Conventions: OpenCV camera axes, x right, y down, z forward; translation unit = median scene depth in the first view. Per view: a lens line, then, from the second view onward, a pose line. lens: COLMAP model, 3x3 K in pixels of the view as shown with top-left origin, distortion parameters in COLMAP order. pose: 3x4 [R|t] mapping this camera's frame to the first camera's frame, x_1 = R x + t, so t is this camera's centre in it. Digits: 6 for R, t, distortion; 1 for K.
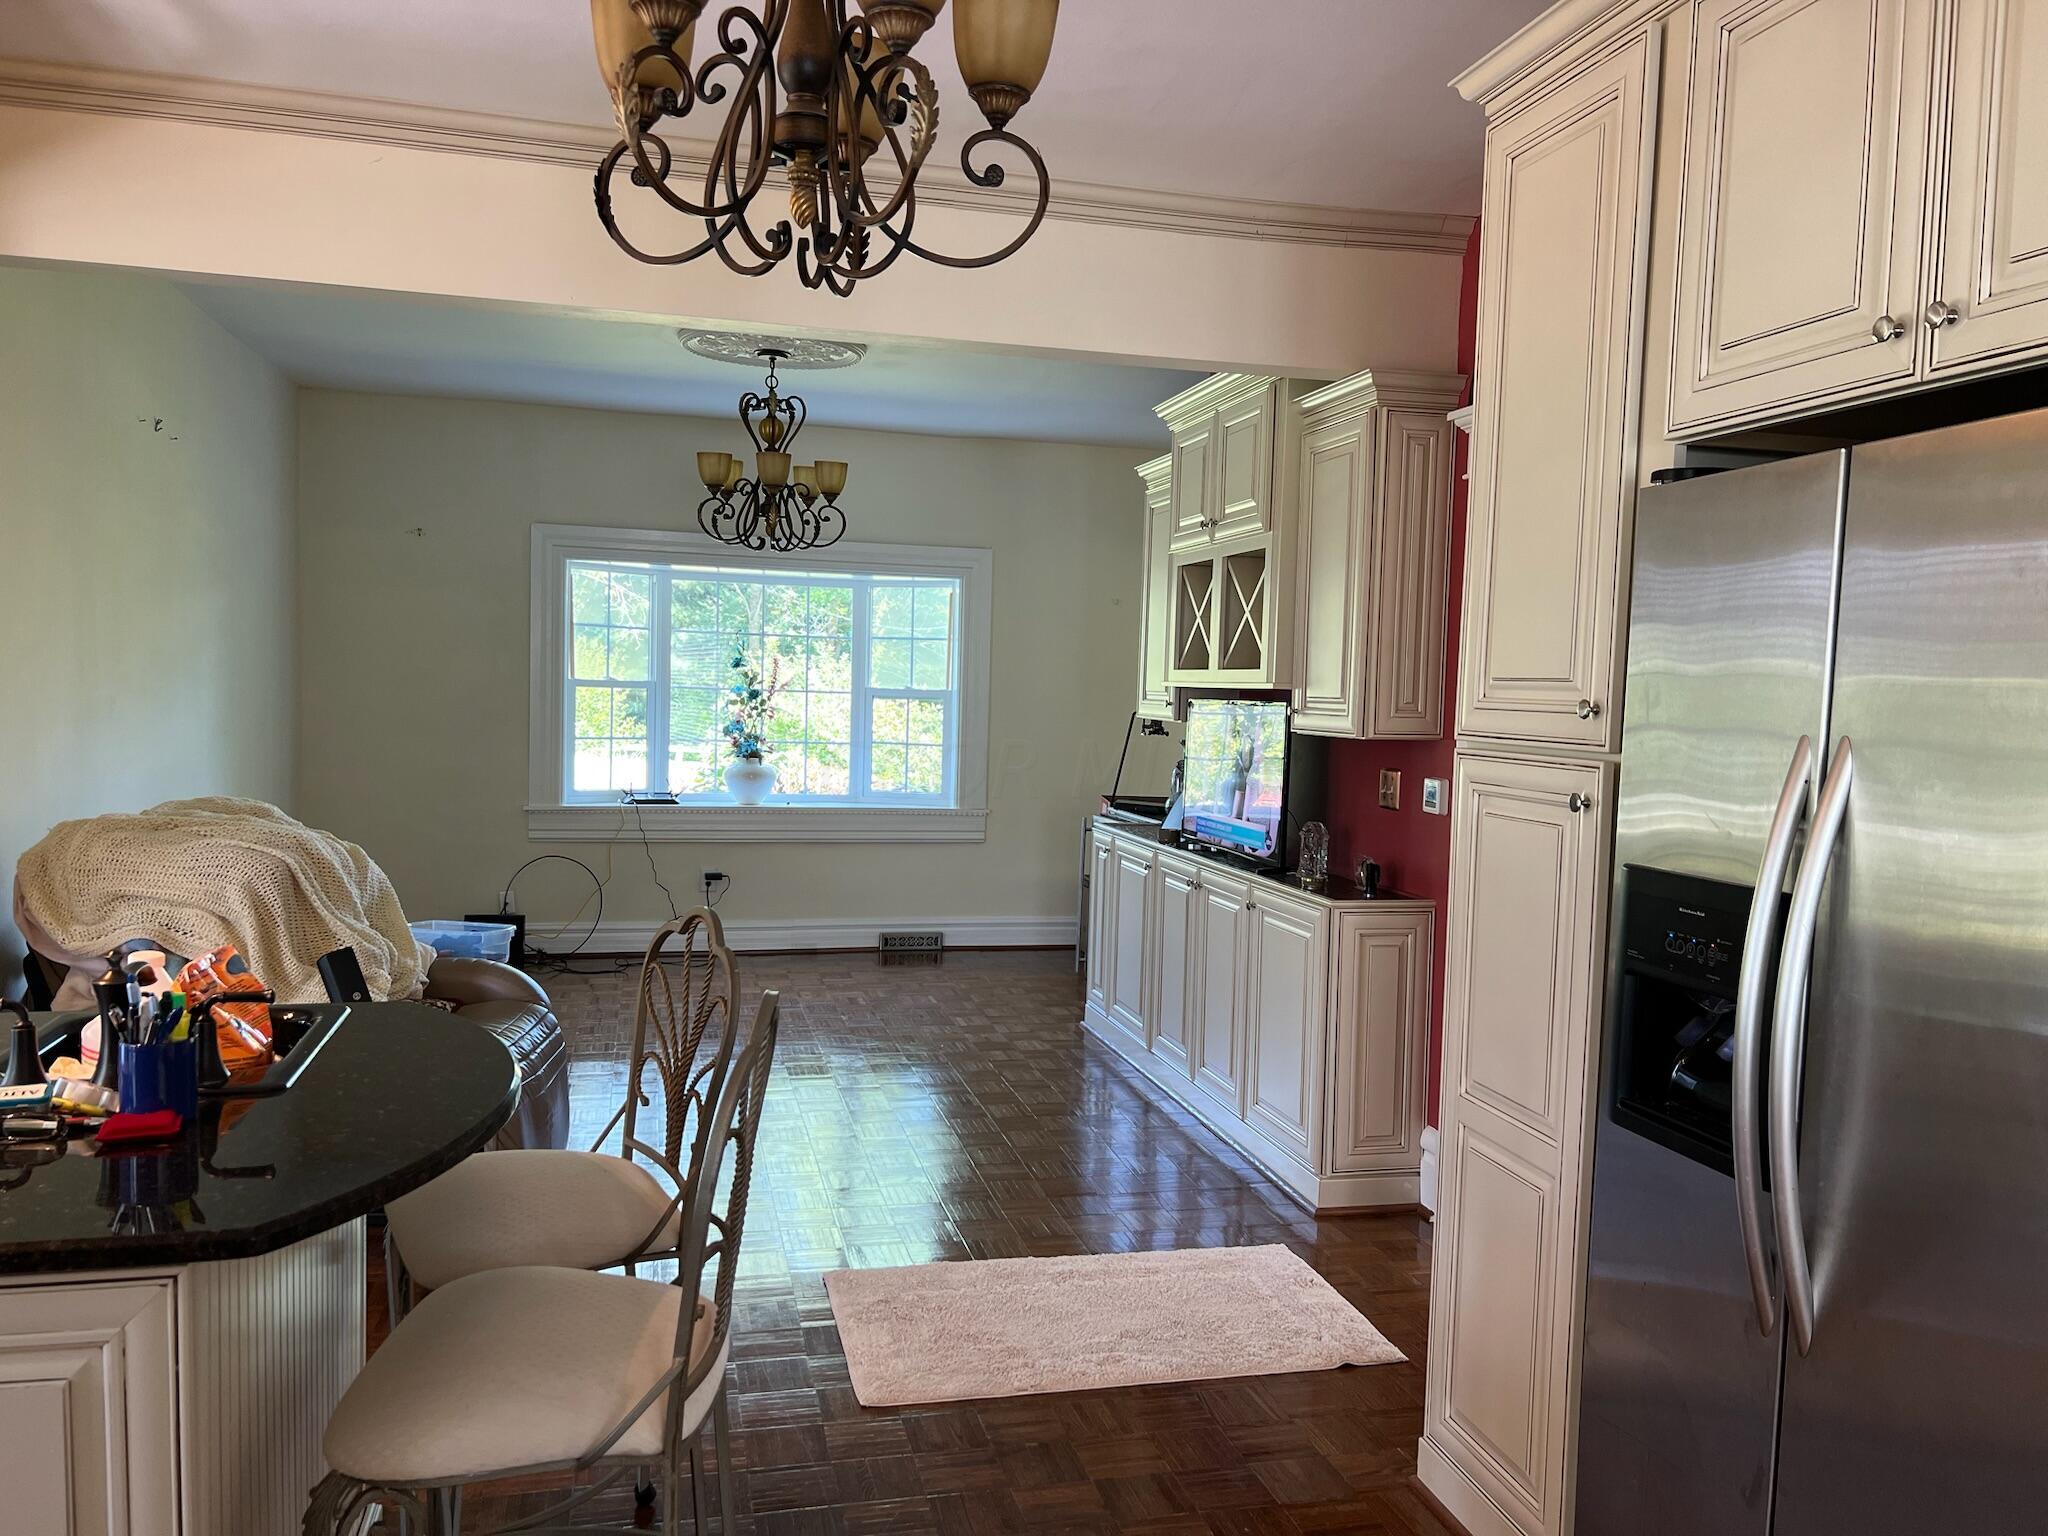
lens RADIAL K [[1551.9, 0, 1024.0], [0, 1551.9, 775.2], [0, 0, 1]] dist [0.035905, -0.031807]
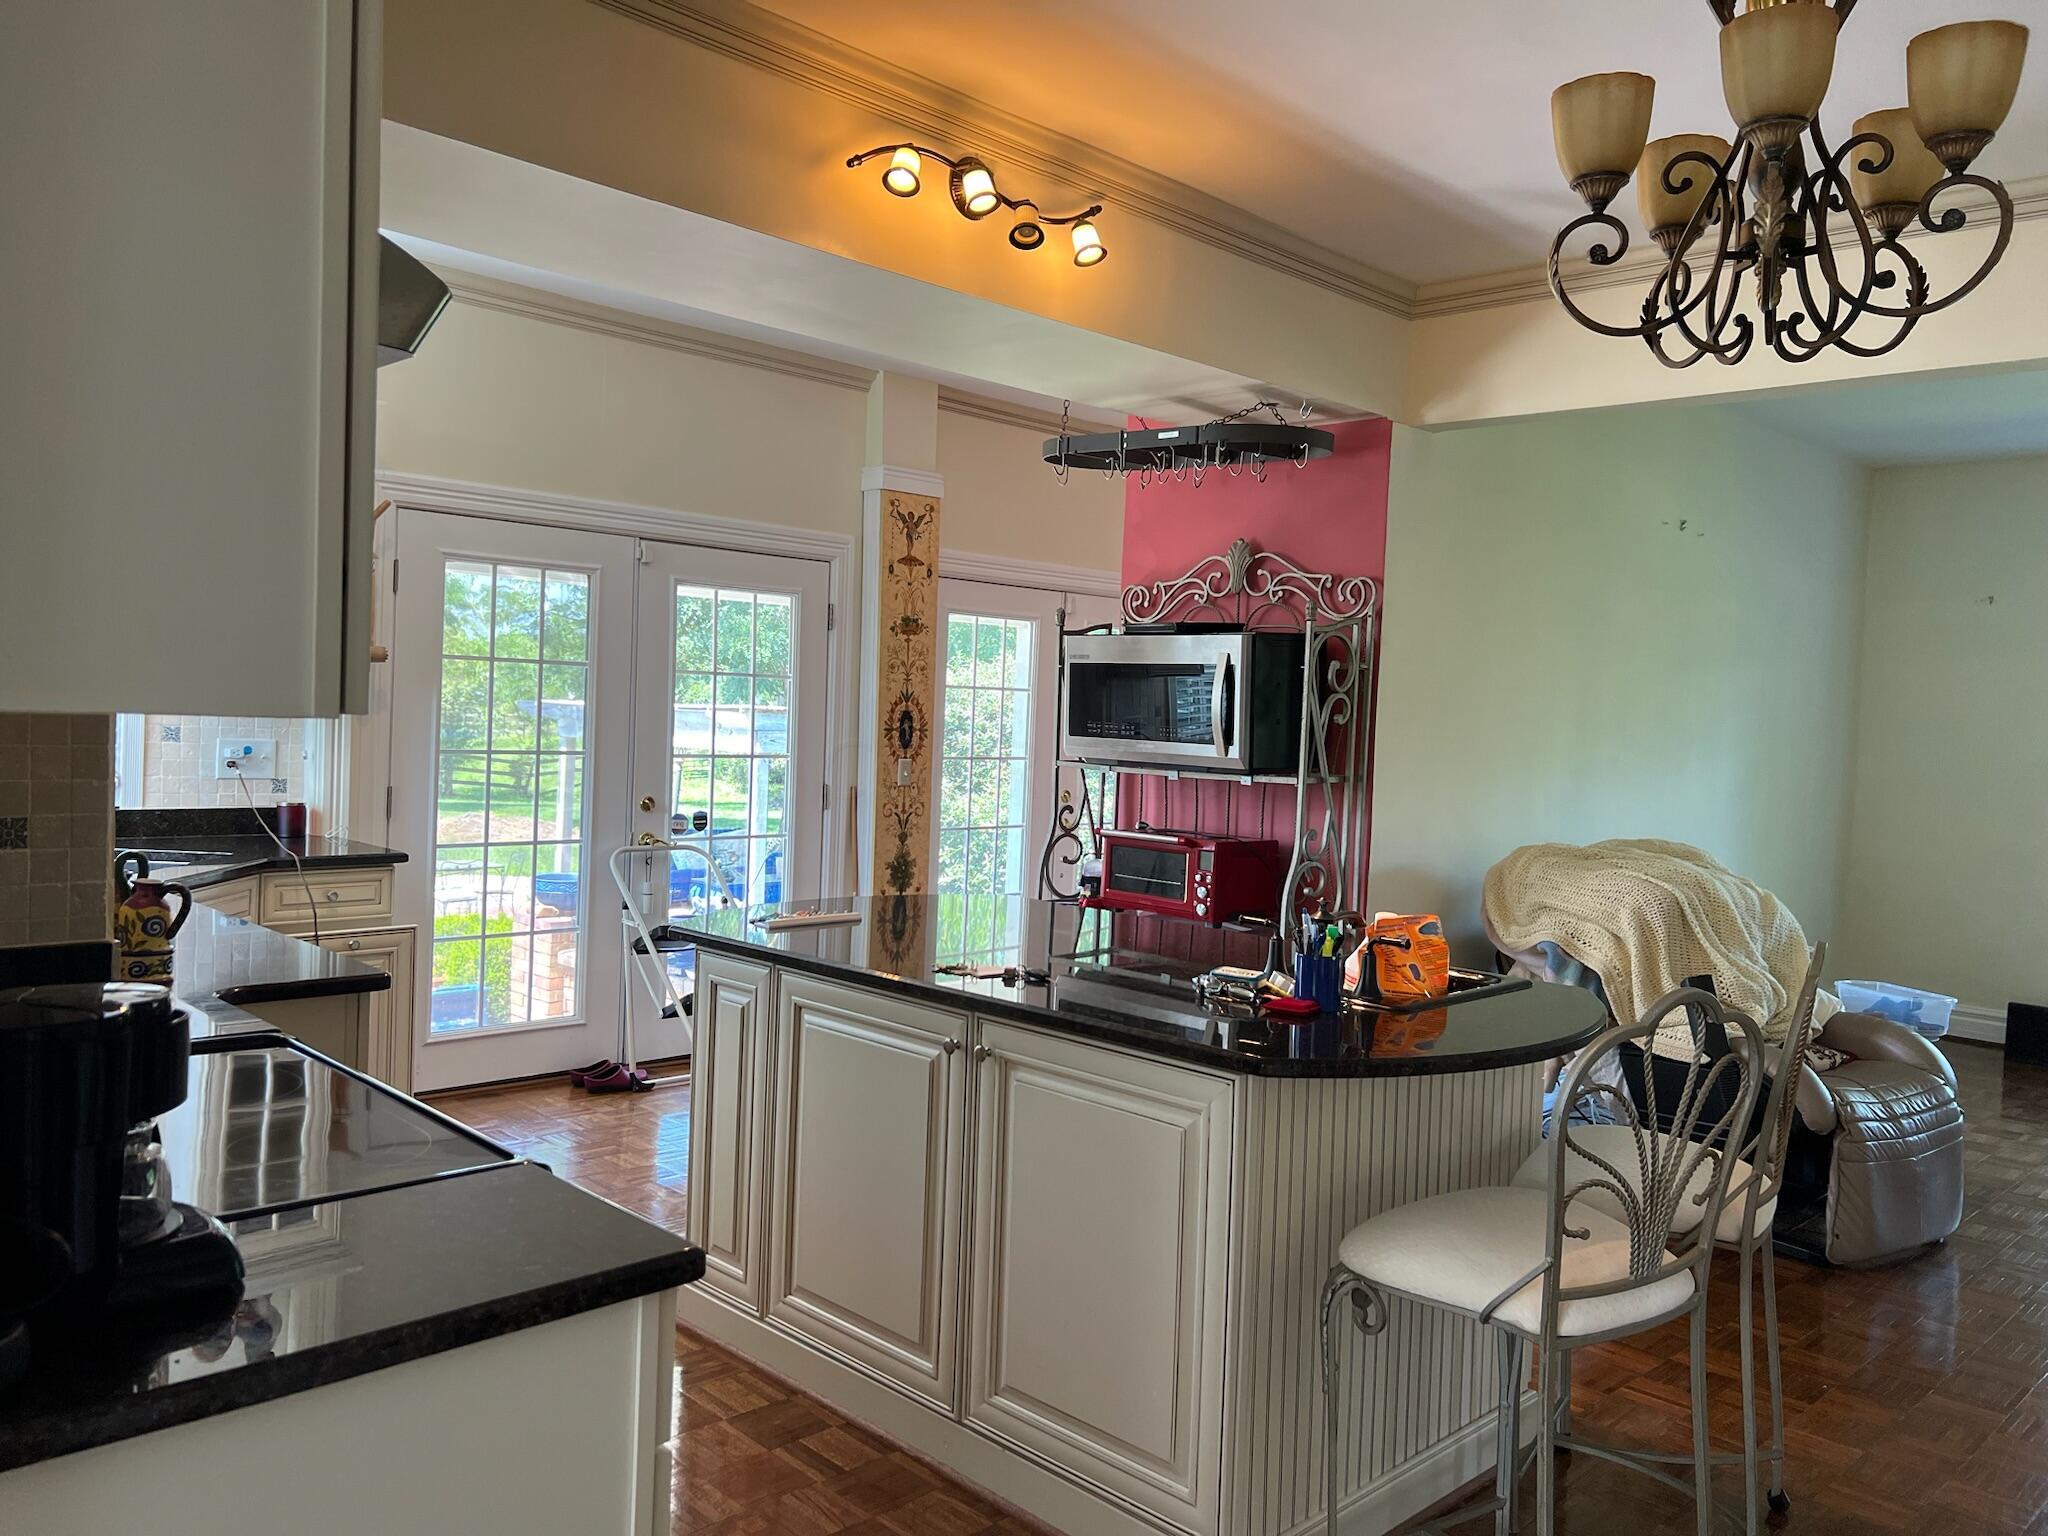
lens RADIAL K [[1551.9, 0, 1028.8], [0, 1551.9, 770.6], [0, 0, 1]] dist [0.035905, -0.031807]
pose [[0.515659, 0.028612, -0.856316, 0.233772], [-0.077428, 0.996909, -0.013316, 0.014197], [0.853288, 0.073169, 0.516281, -0.006602]]
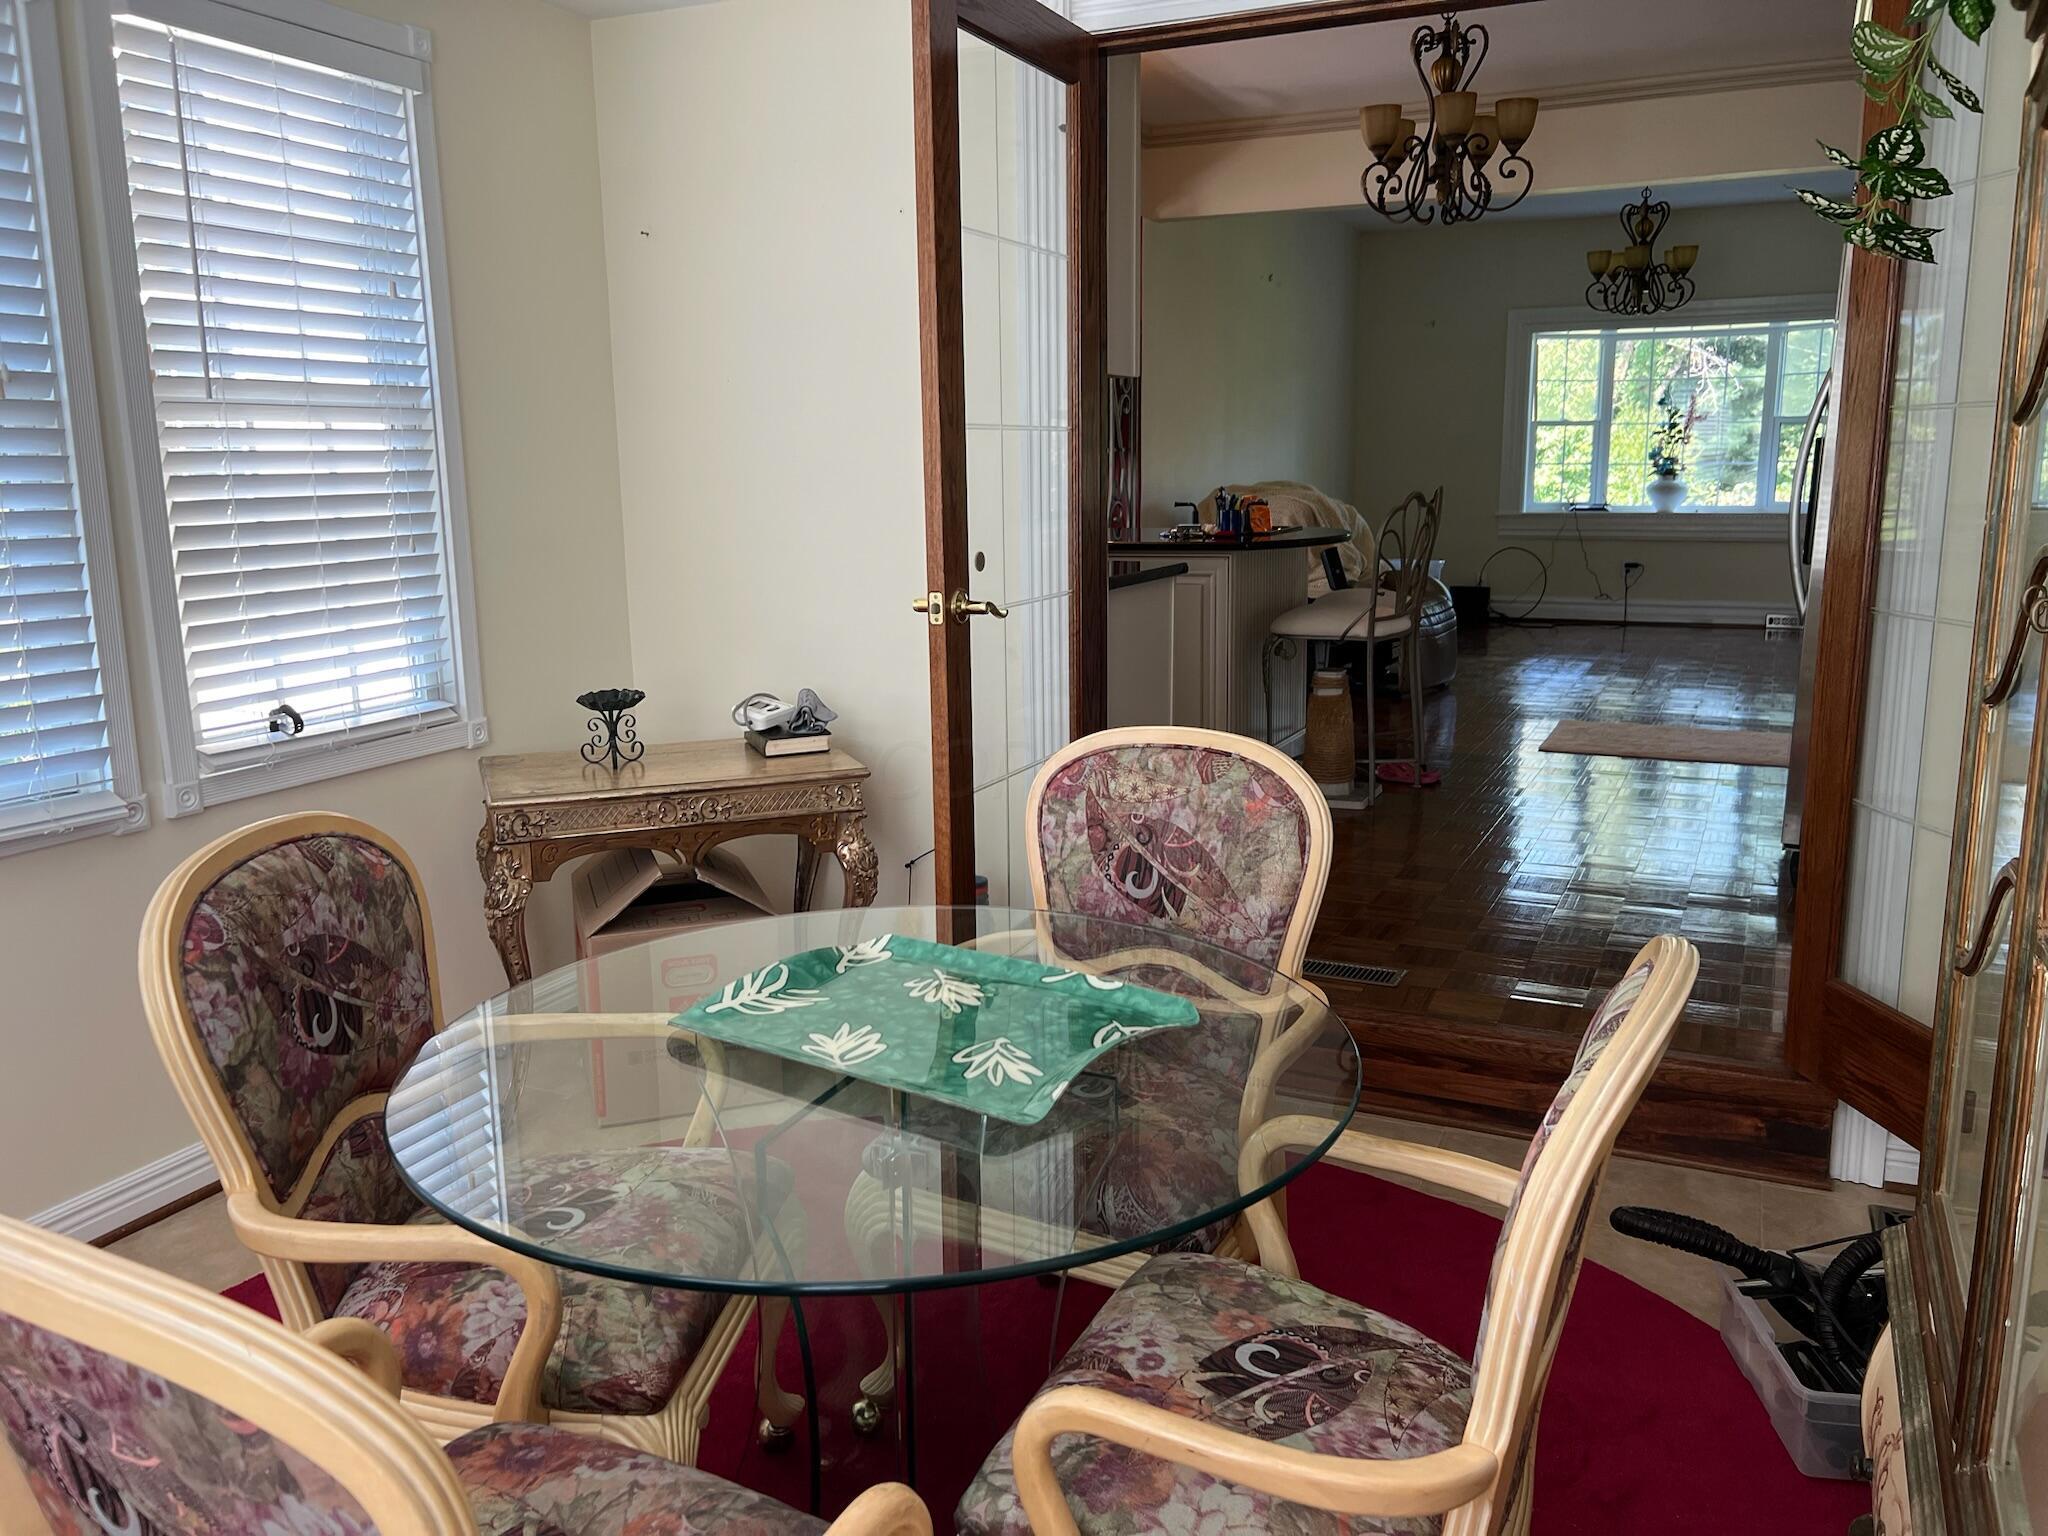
lens RADIAL K [[1551.9, 0, 1017.2], [0, 1551.9, 764.5], [0, 0, 1]] dist [0.035905, -0.031807]
pose [[0.769820, 0.087612, -0.632219, 0.457789], [-0.005493, 0.991407, 0.130698, 0.109777], [0.638237, -0.097141, 0.763686, -0.686997]]
